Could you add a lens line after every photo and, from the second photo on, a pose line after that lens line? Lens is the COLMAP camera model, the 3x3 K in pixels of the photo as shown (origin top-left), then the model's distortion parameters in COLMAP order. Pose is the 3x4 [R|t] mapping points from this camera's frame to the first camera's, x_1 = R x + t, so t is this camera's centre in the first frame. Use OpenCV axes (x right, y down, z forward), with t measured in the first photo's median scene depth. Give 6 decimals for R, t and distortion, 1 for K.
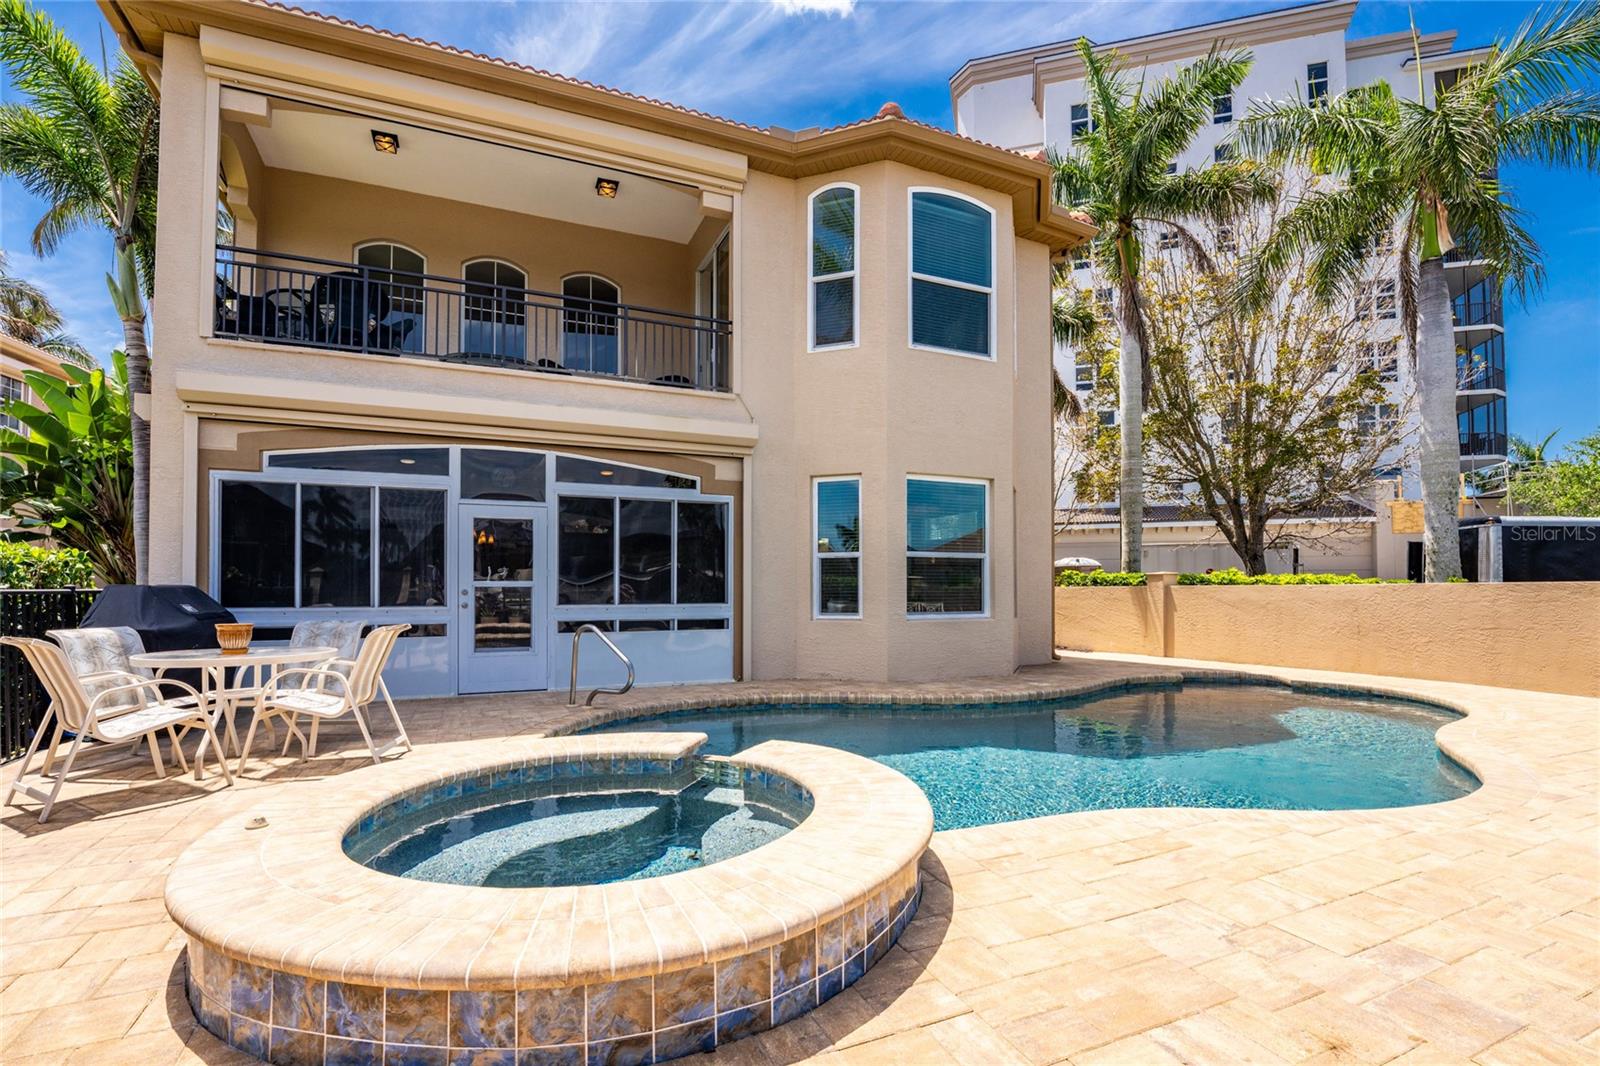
lens RADIAL K [[711.1, 0, 794.7], [0, 711.1, 576.4], [0, 0, 1]] dist [-0.017079, -0.000615]
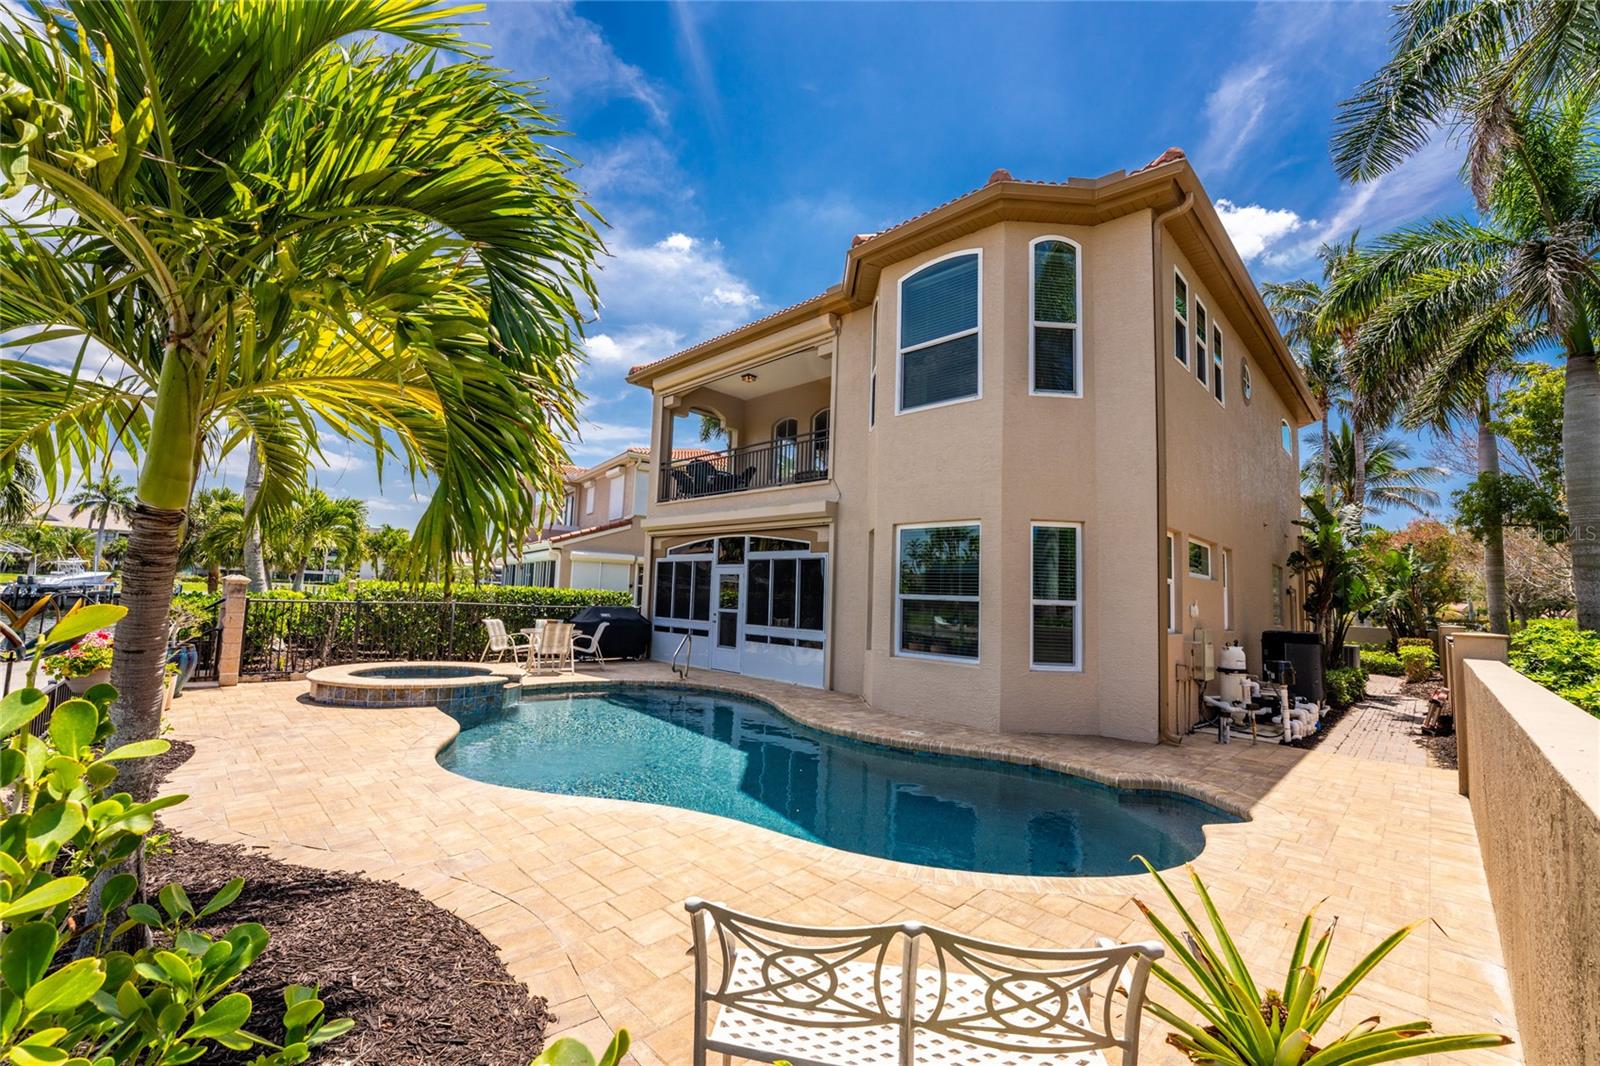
lens RADIAL K [[657.6, 0, 800.1], [0, 657.6, 500.3], [0, 0, 1]] dist [-0.021700, 0.000455]
pose [[0.359921, -0.109302, -0.926558, 1.127437], [-0.001919, 0.993025, -0.117888, -0.064699], [0.932981, 0.044208, 0.357201, 0.502561]]
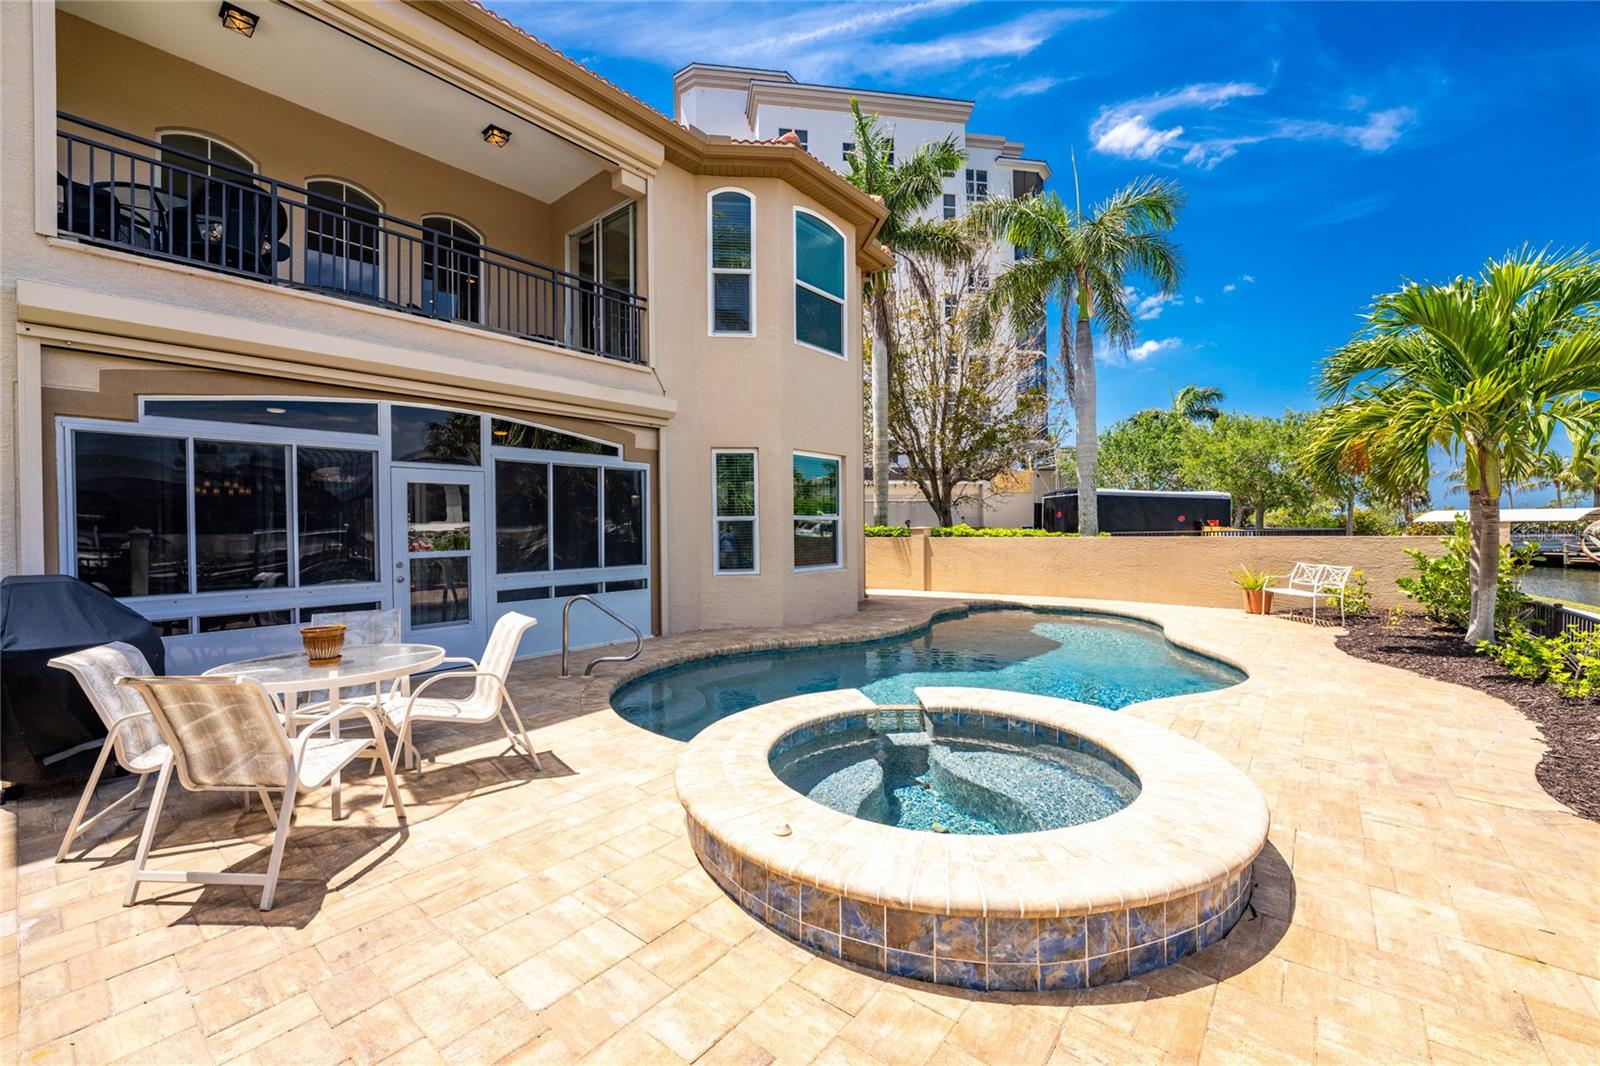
lens RADIAL K [[641.0, 0, 800.0], [0, 641.0, 533.0], [0, 0, 1]] dist [-0.022771, -0.000298]
pose [[0.890585, -0.011147, 0.454680, -0.333885], [0.000311, 0.999714, 0.023900, -0.033316], [-0.454817, -0.021143, 0.890334, 0.041430]]
